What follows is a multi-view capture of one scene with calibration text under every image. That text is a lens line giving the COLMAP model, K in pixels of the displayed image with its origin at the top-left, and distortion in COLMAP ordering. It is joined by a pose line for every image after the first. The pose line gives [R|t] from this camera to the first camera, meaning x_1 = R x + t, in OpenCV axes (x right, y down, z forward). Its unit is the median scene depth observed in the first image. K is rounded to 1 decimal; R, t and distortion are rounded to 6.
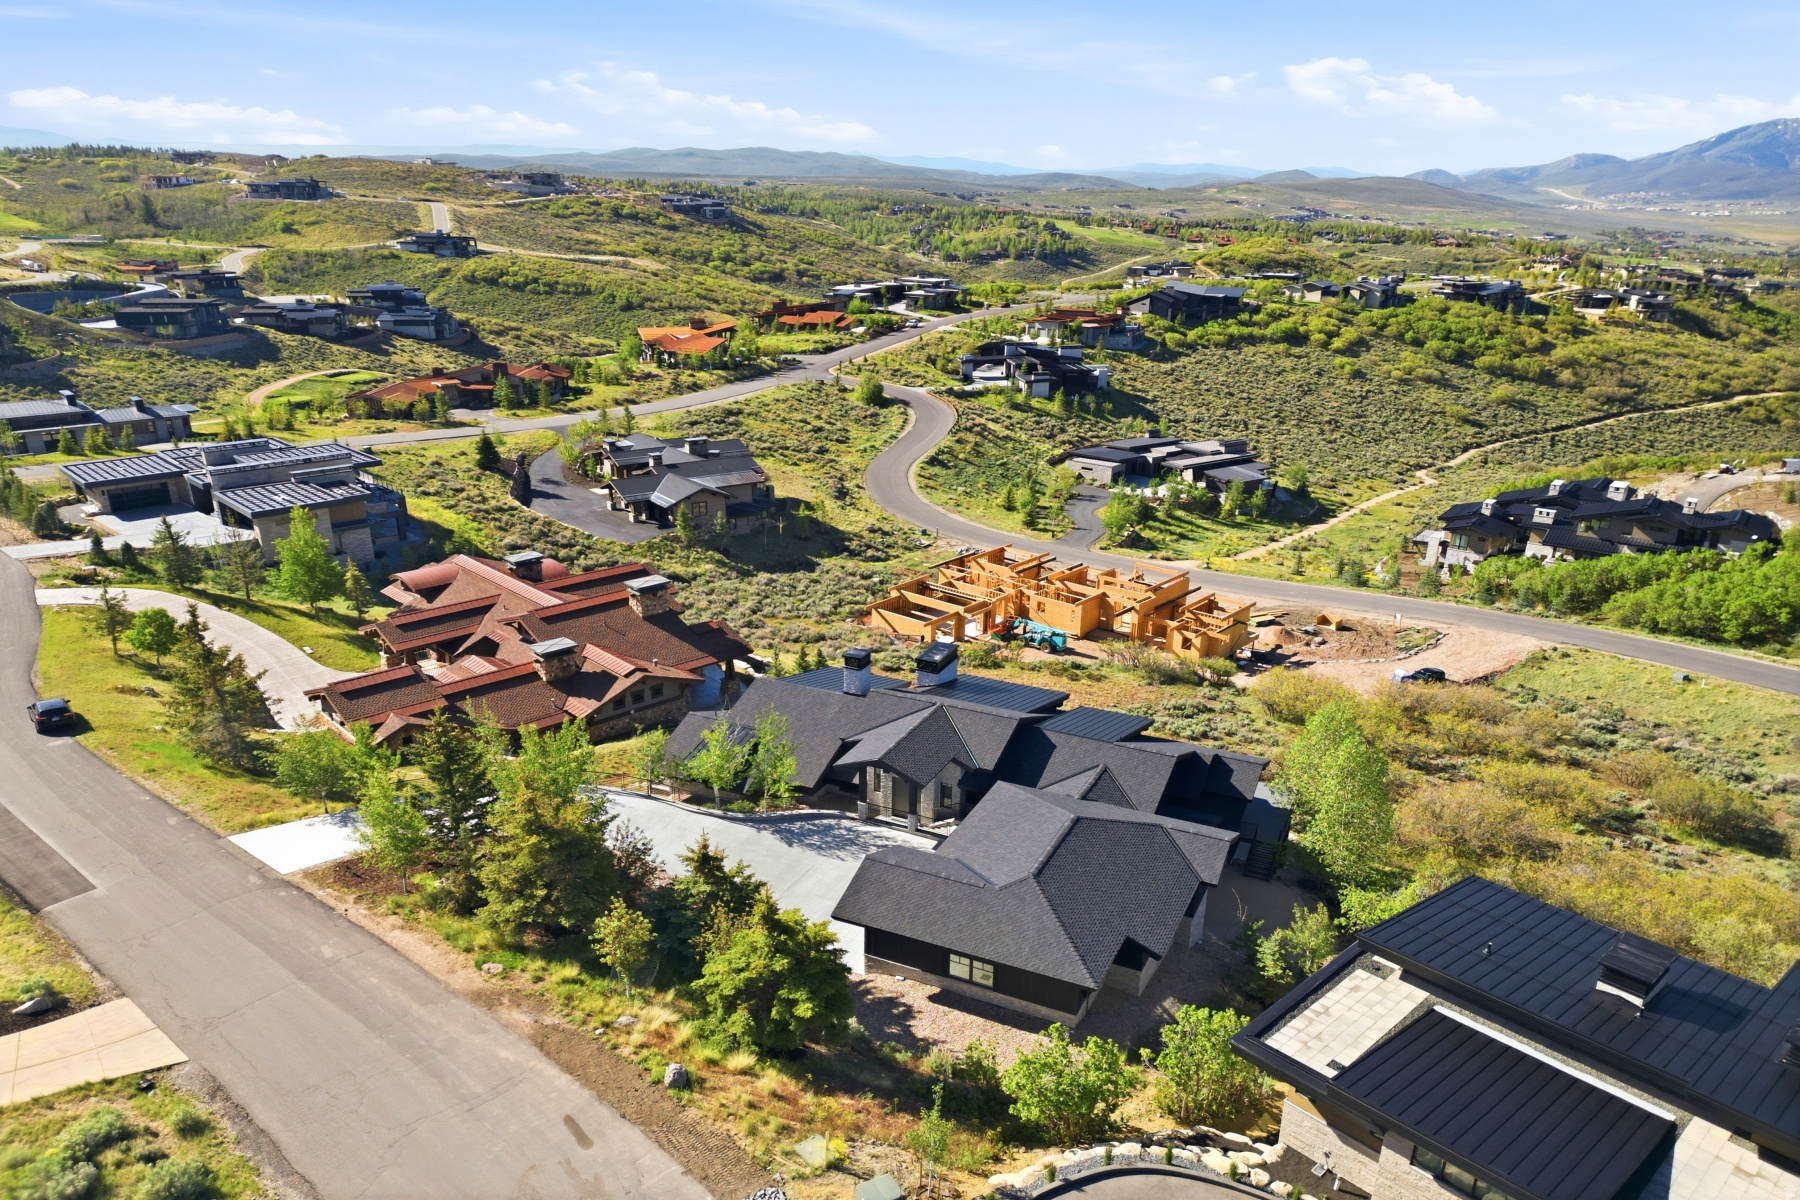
lens RADIAL K [[1232.9, 0, 905.7], [0, 1232.9, 697.4], [0, 0, 1]] dist [0.086819, -0.079418]
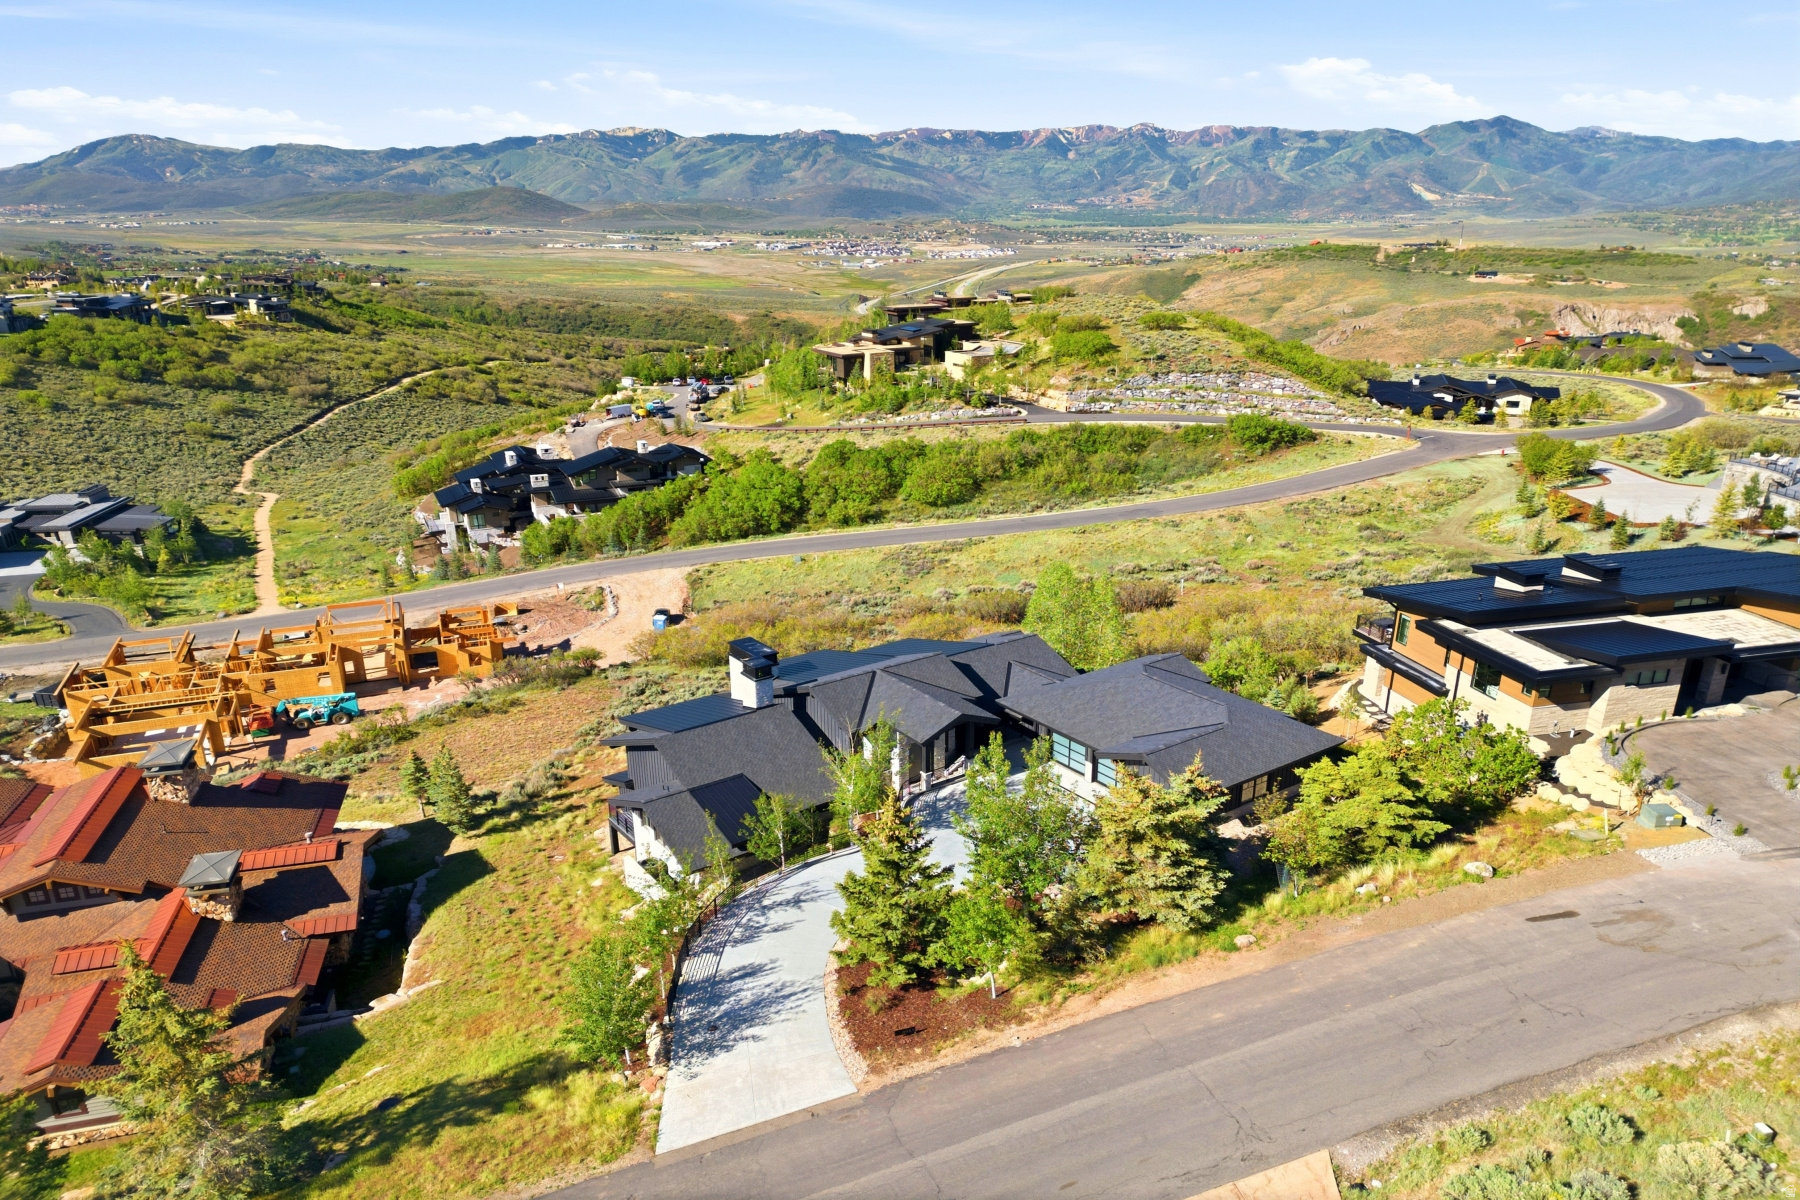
lens RADIAL K [[1232.9, 0, 905.7], [0, 1232.9, 697.4], [0, 0, 1]] dist [0.086819, -0.079418]
pose [[0.478493, -0.343629, 0.808062, -0.157765], [0.351070, 0.918362, 0.182649, -0.030152], [-0.804857, 0.196290, 0.560068, 0.085626]]
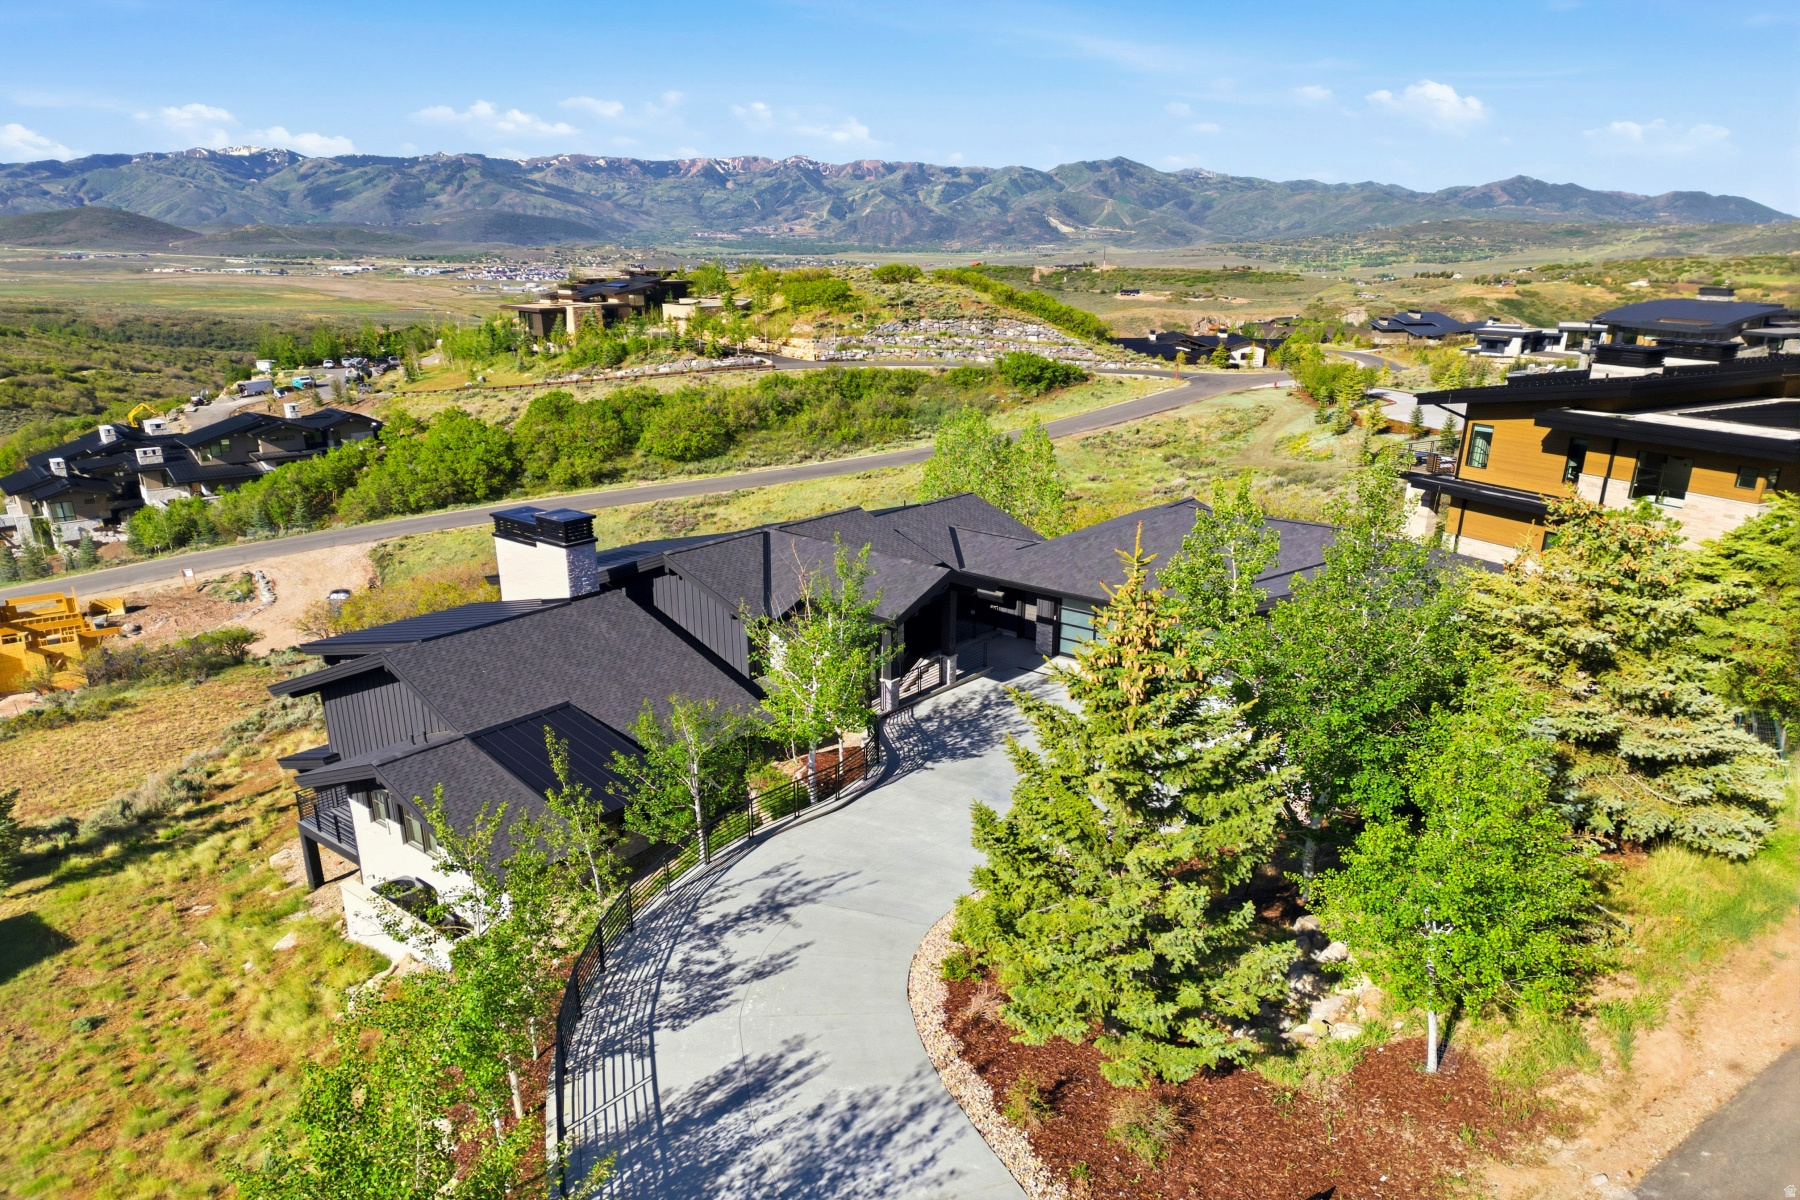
lens RADIAL K [[1237.1, 0, 903.6], [0, 1237.1, 687.1], [0, 0, 1]] dist [0.084997, -0.072920]
pose [[0.247029, -0.350670, 0.903331, -0.107137], [0.379761, 0.892684, 0.242686, -0.009616], [-0.891492, 0.283100, 0.353689, 0.151365]]
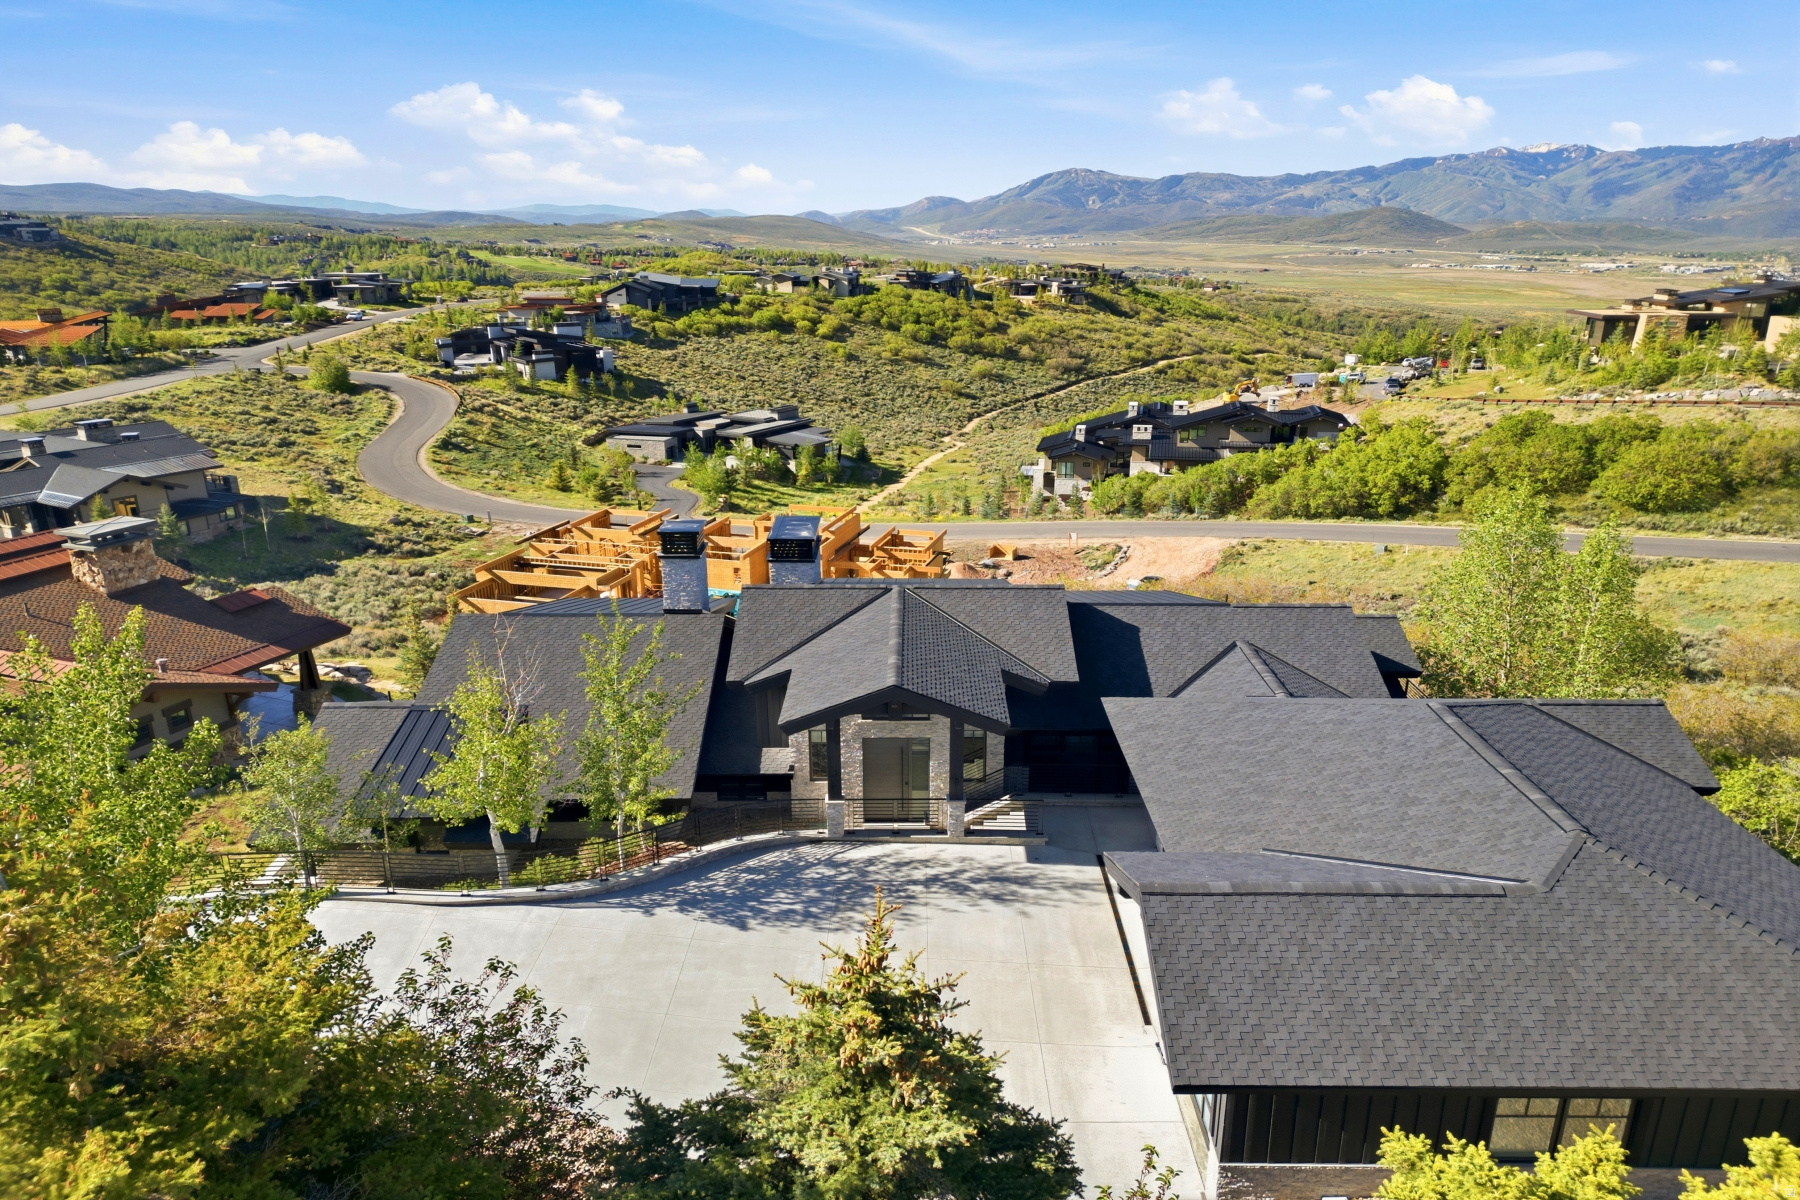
lens RADIAL K [[1232.9, 0, 905.7], [0, 1232.9, 697.4], [0, 0, 1]] dist [0.086819, -0.079418]
pose [[0.905120, -0.164503, 0.392041, -0.035224], [0.175628, 0.984427, 0.007592, 0.009411], [-0.387185, 0.061982, 0.919916, 0.109297]]
